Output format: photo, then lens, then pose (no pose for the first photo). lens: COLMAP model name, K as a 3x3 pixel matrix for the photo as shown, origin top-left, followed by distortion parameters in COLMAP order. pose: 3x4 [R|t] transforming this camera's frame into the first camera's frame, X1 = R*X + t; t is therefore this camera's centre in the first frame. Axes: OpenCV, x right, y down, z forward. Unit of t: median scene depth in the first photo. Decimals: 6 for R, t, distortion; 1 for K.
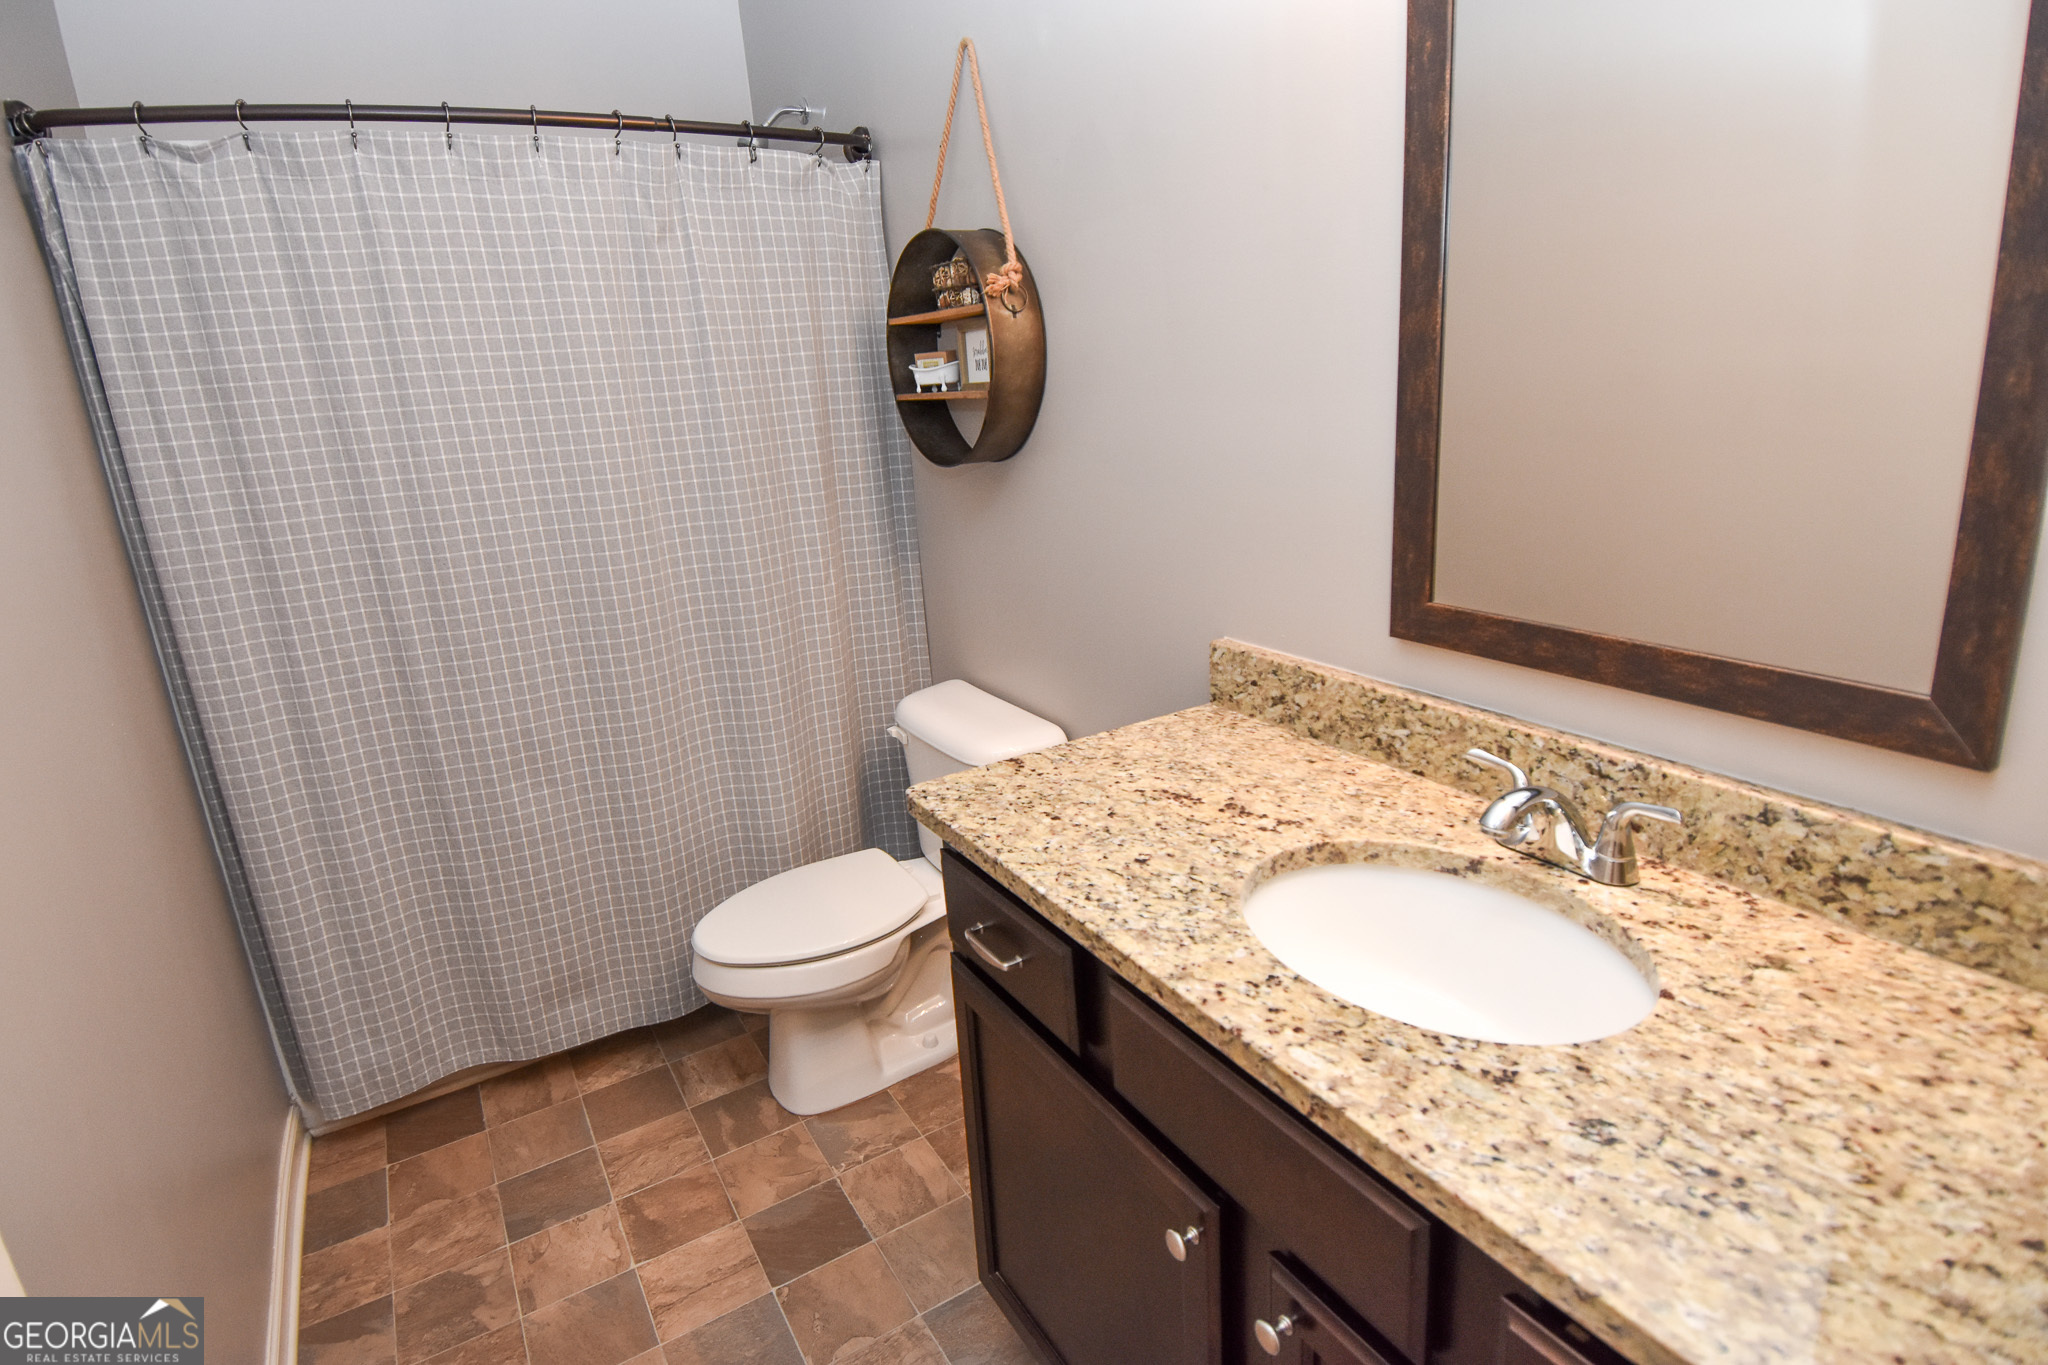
lens RADIAL K [[1079.2, 0, 1014.3], [0, 1079.2, 670.4], [0, 0, 1]] dist [0.054117, -0.062277]
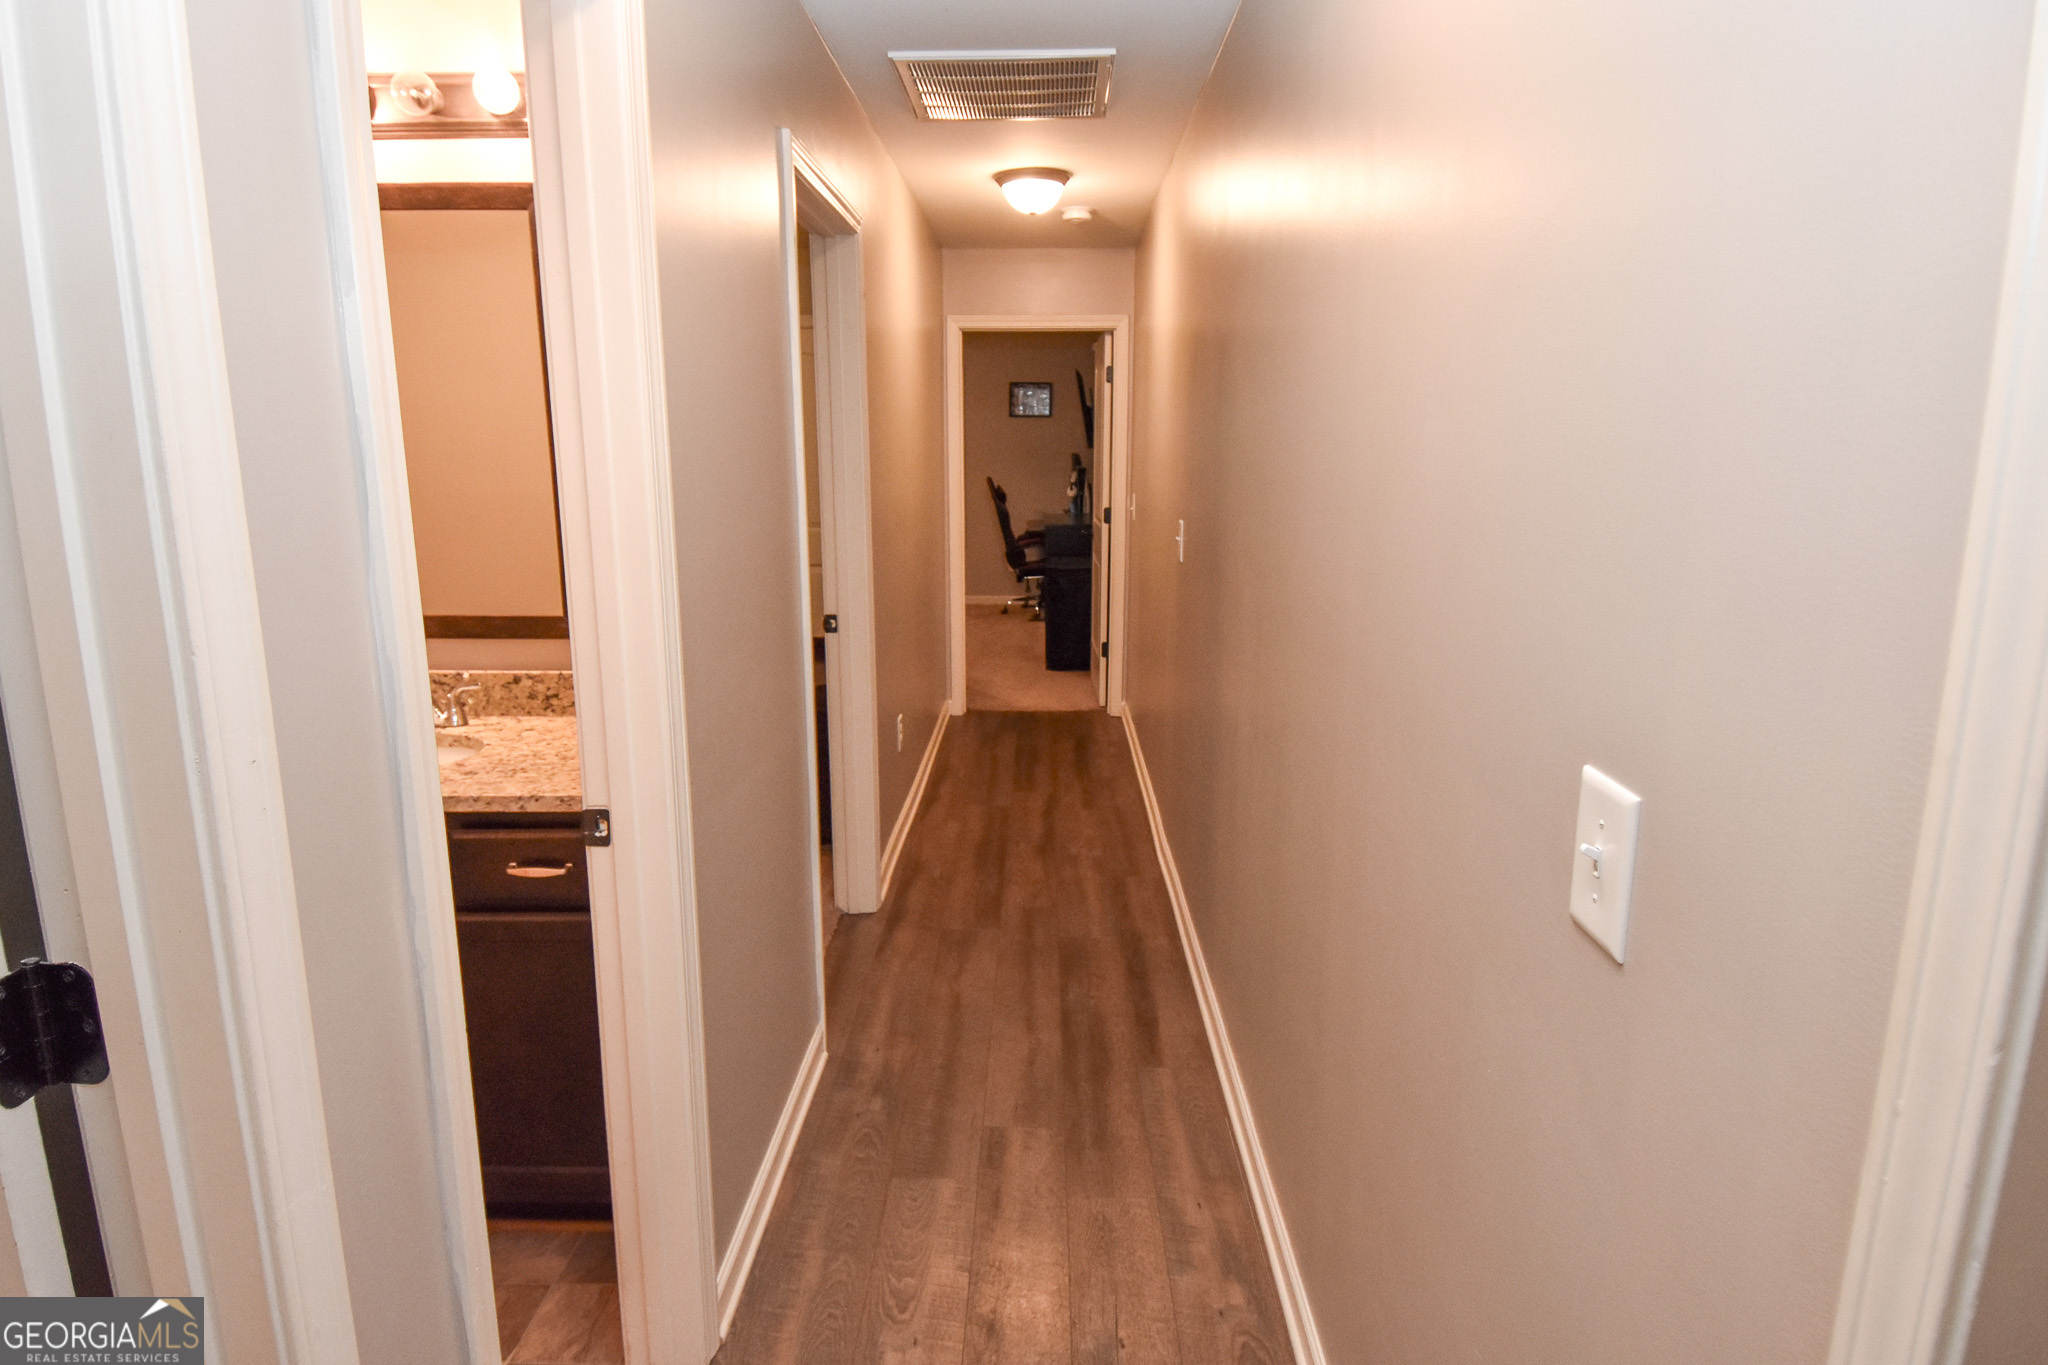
lens RADIAL K [[1079.2, 0, 1014.3], [0, 1079.2, 670.4], [0, 0, 1]] dist [0.054117, -0.062277]
pose [[0.517168, -0.100525, 0.849960, -0.523269], [0.195915, 0.980615, -0.003229, 0.240122], [-0.833159, 0.168190, 0.526837, -0.794519]]
